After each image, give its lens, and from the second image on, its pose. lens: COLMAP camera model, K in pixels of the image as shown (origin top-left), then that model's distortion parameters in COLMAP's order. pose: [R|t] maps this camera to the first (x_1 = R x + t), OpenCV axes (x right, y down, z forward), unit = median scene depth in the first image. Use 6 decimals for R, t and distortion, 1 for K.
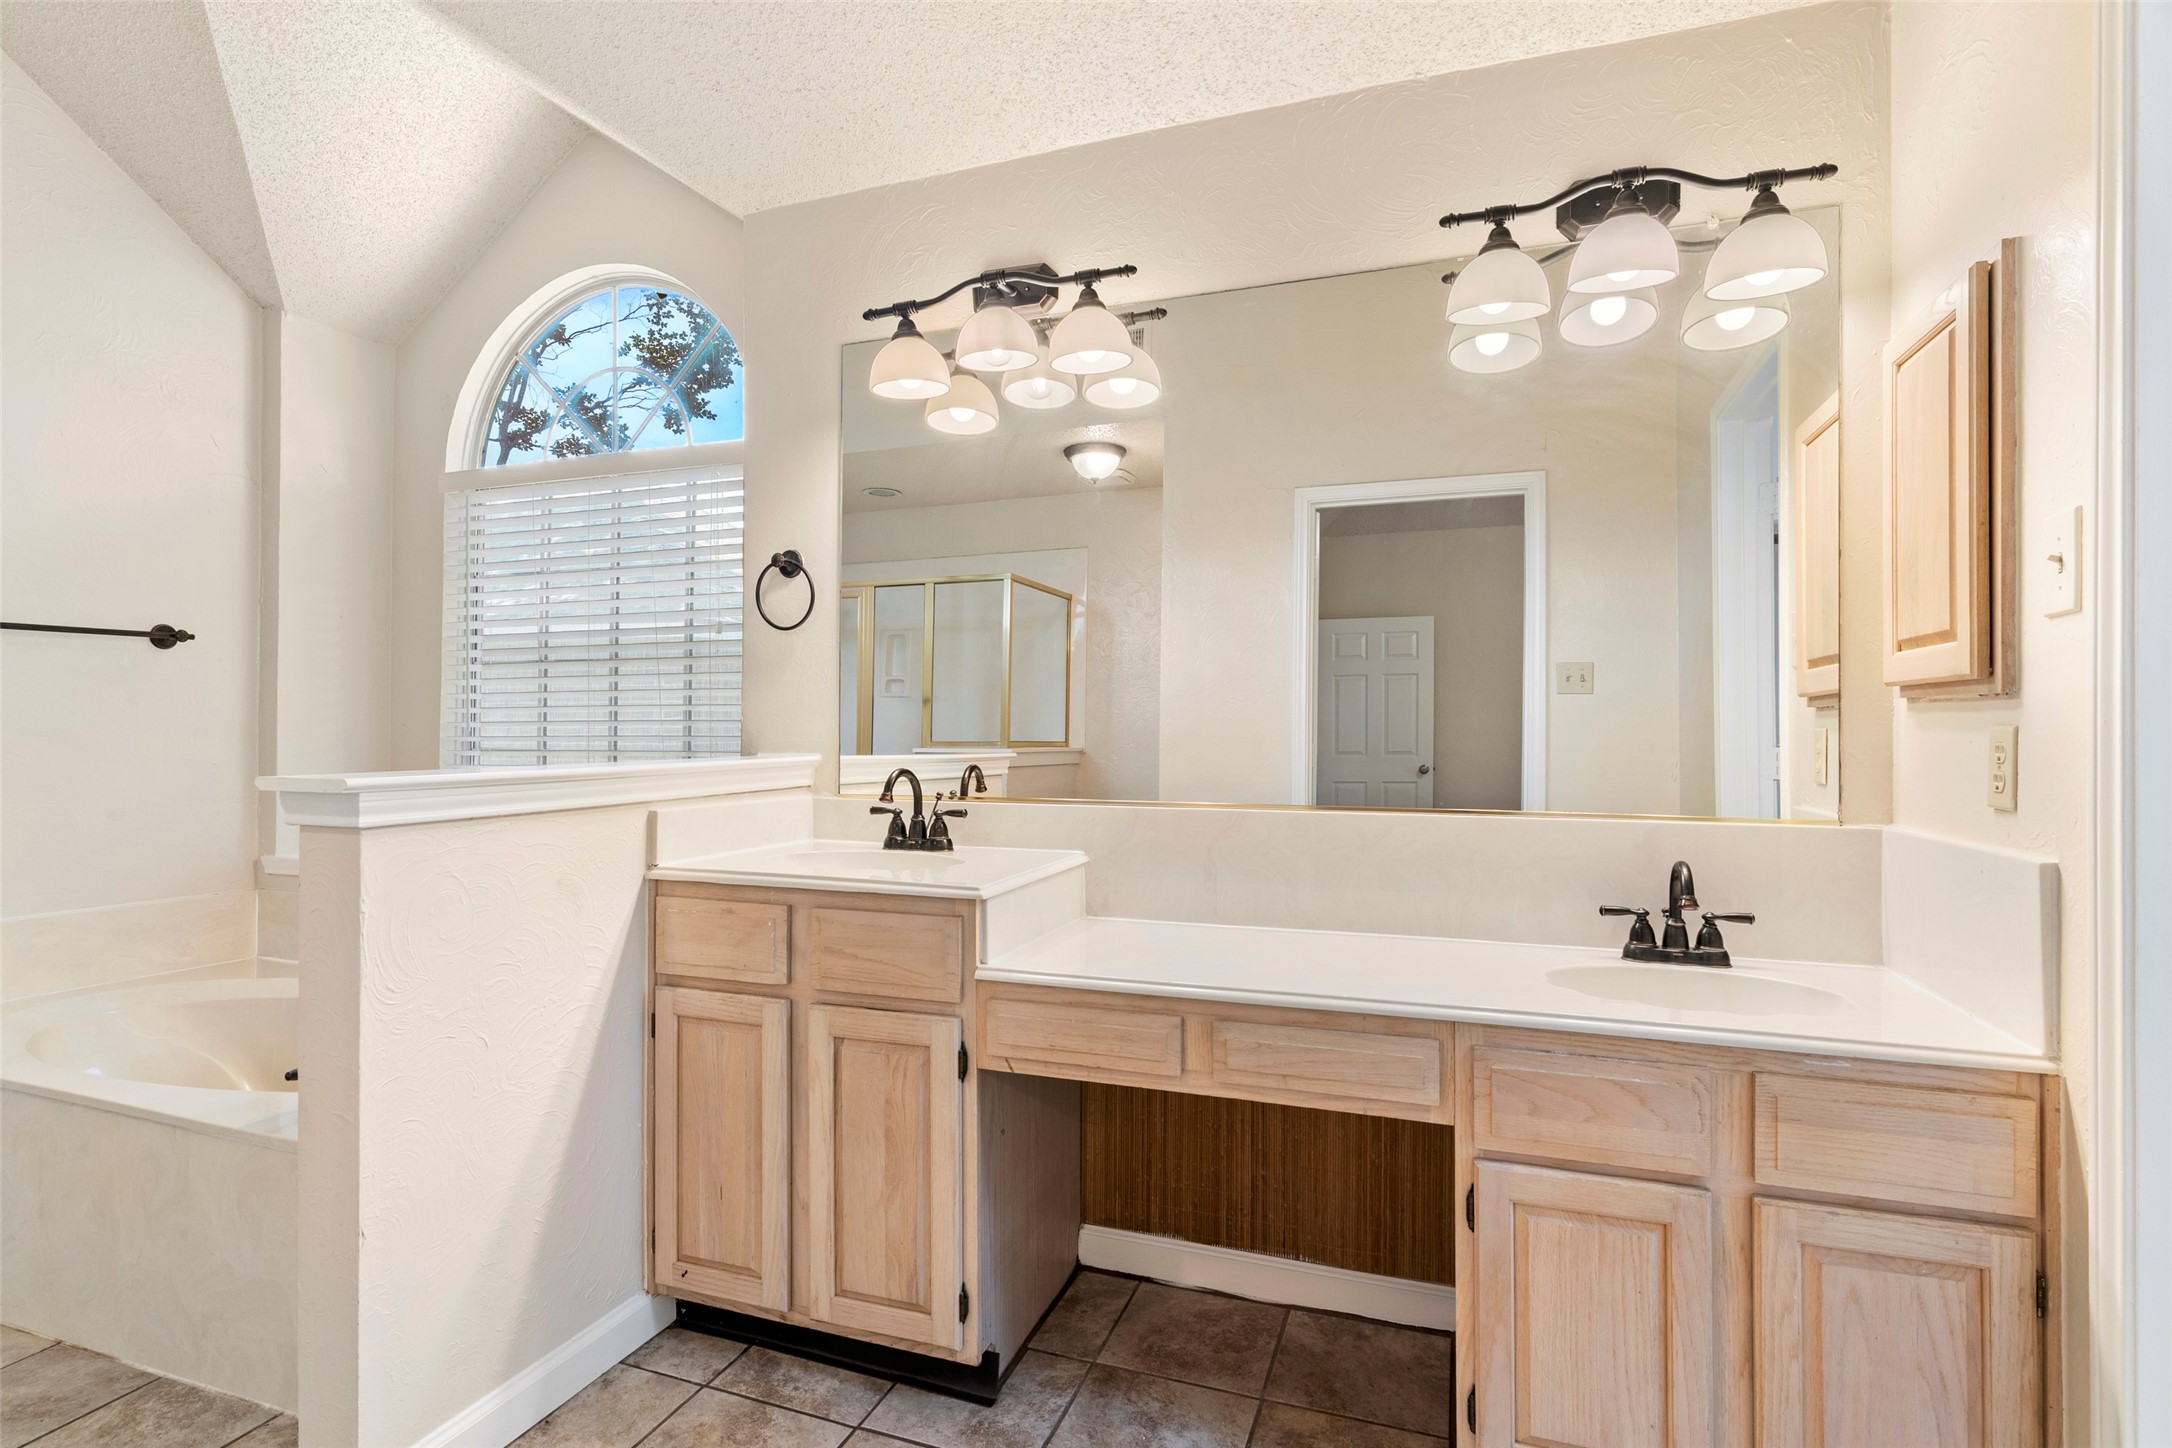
lens RADIAL K [[1067.8, 0, 1045.5], [0, 1067.8, 719.4], [0, 0, 1]] dist [-0.004903, 0.003066]
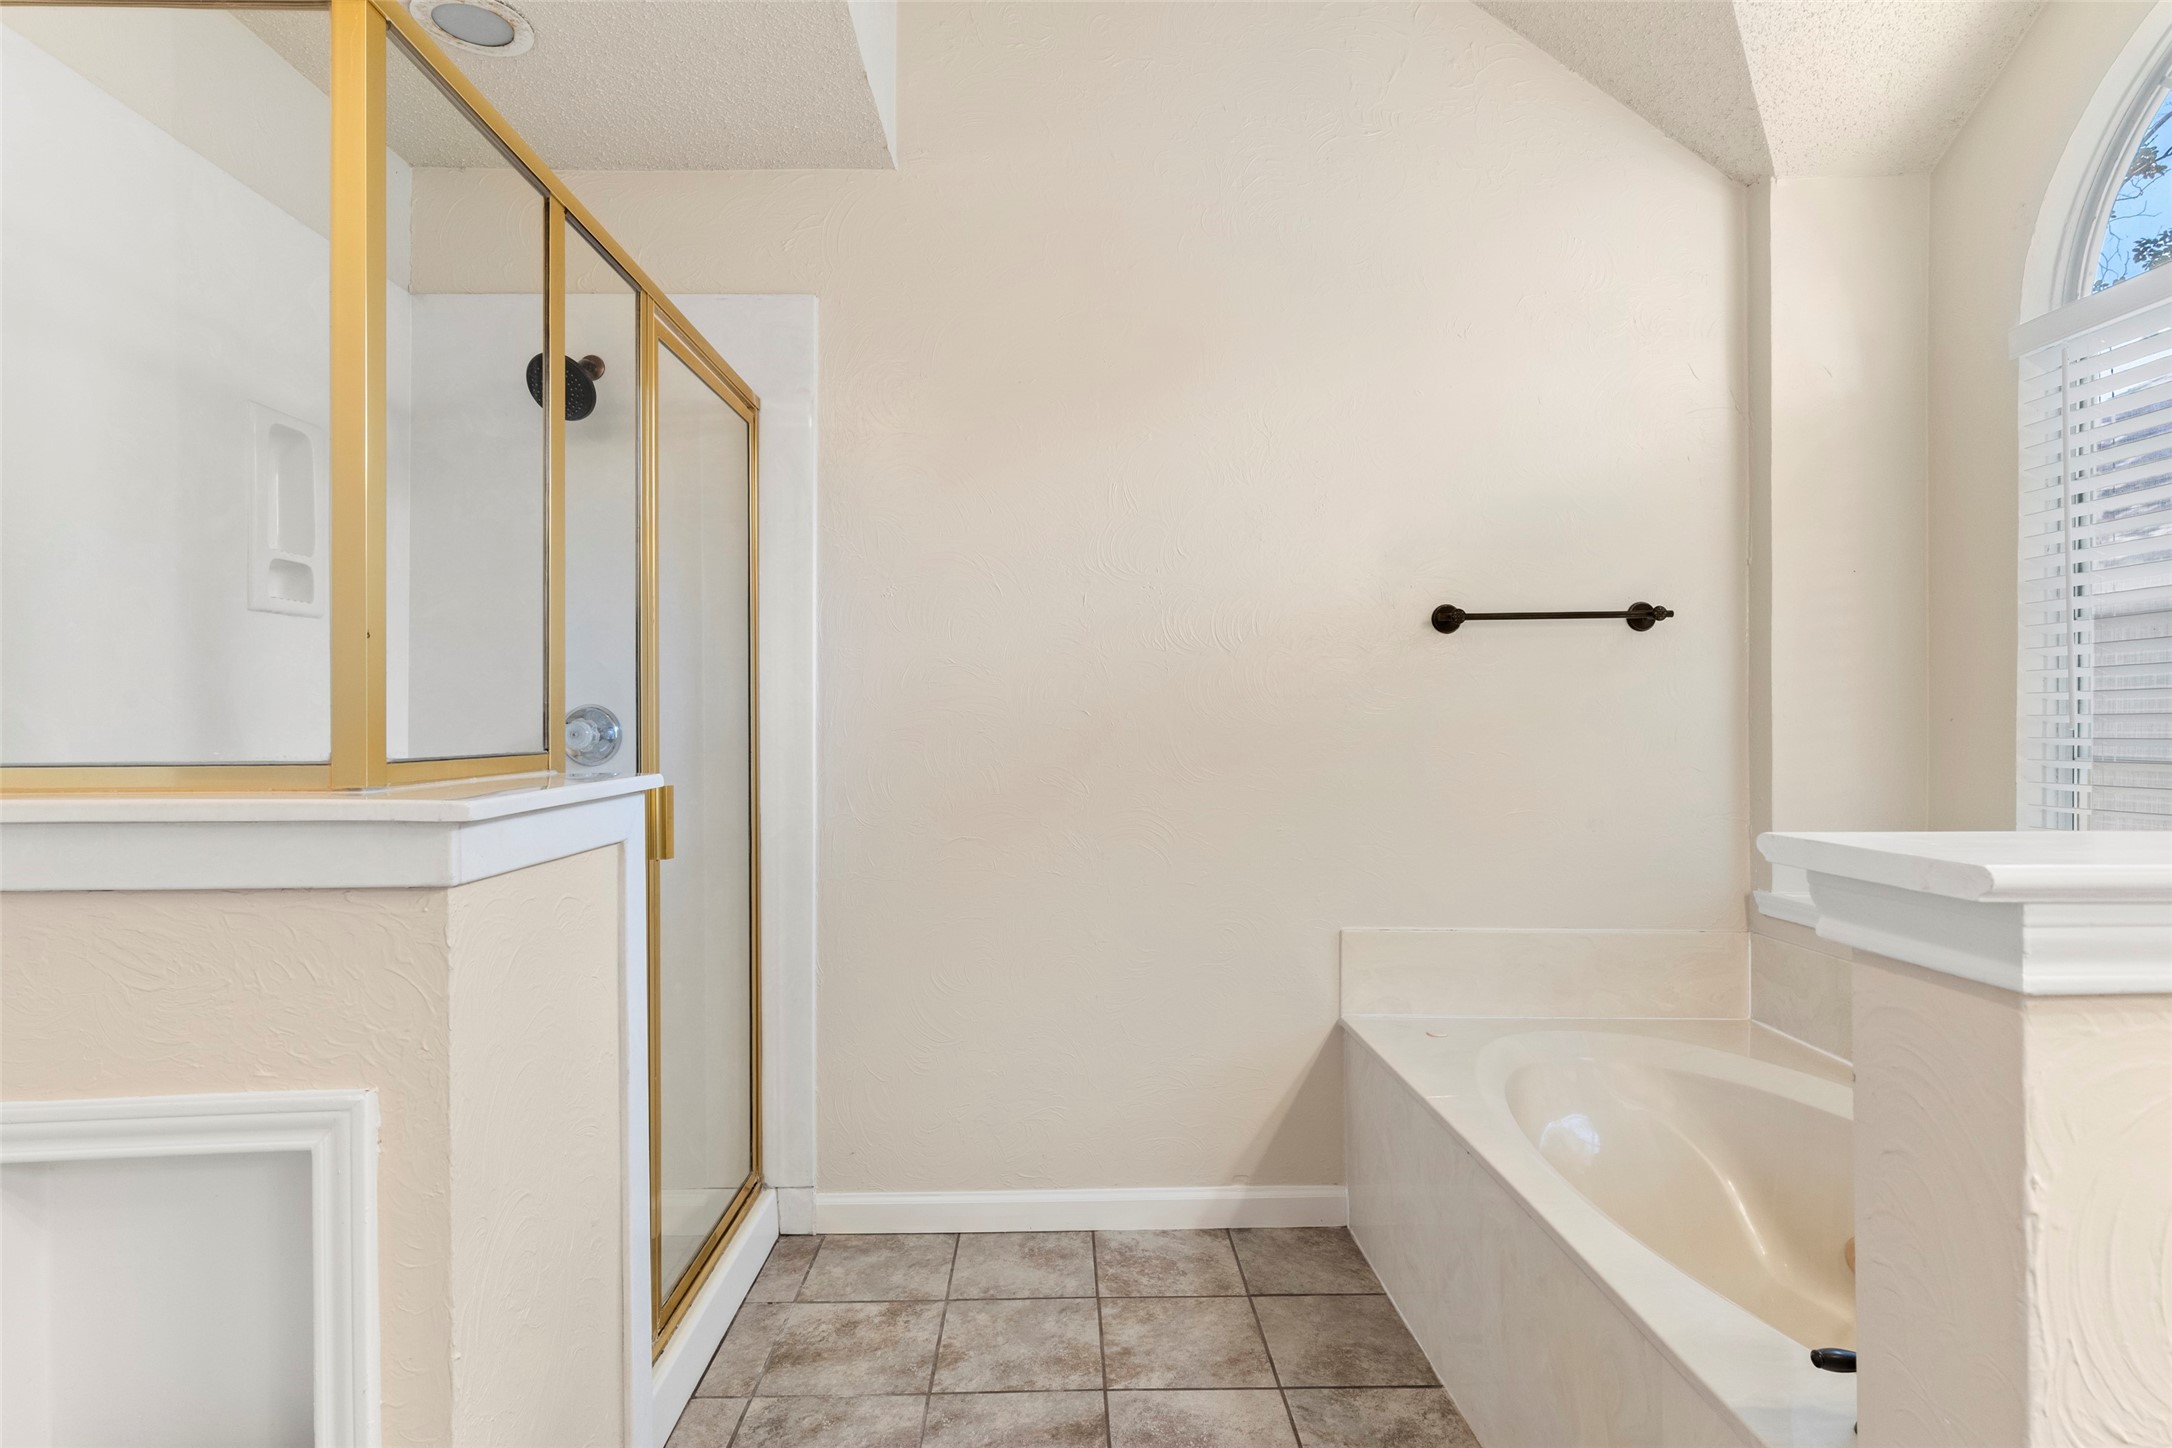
lens RADIAL K [[1067.8, 0, 1086.1], [0, 1067.8, 721.4], [0, 0, 1]] dist [-0.004903, 0.003066]
pose [[0.373519, -0.004723, -0.927611, -0.201938], [0.012056, 0.999927, -0.000237, 0.000087], [0.927544, -0.011095, 0.373549, 0.266847]]
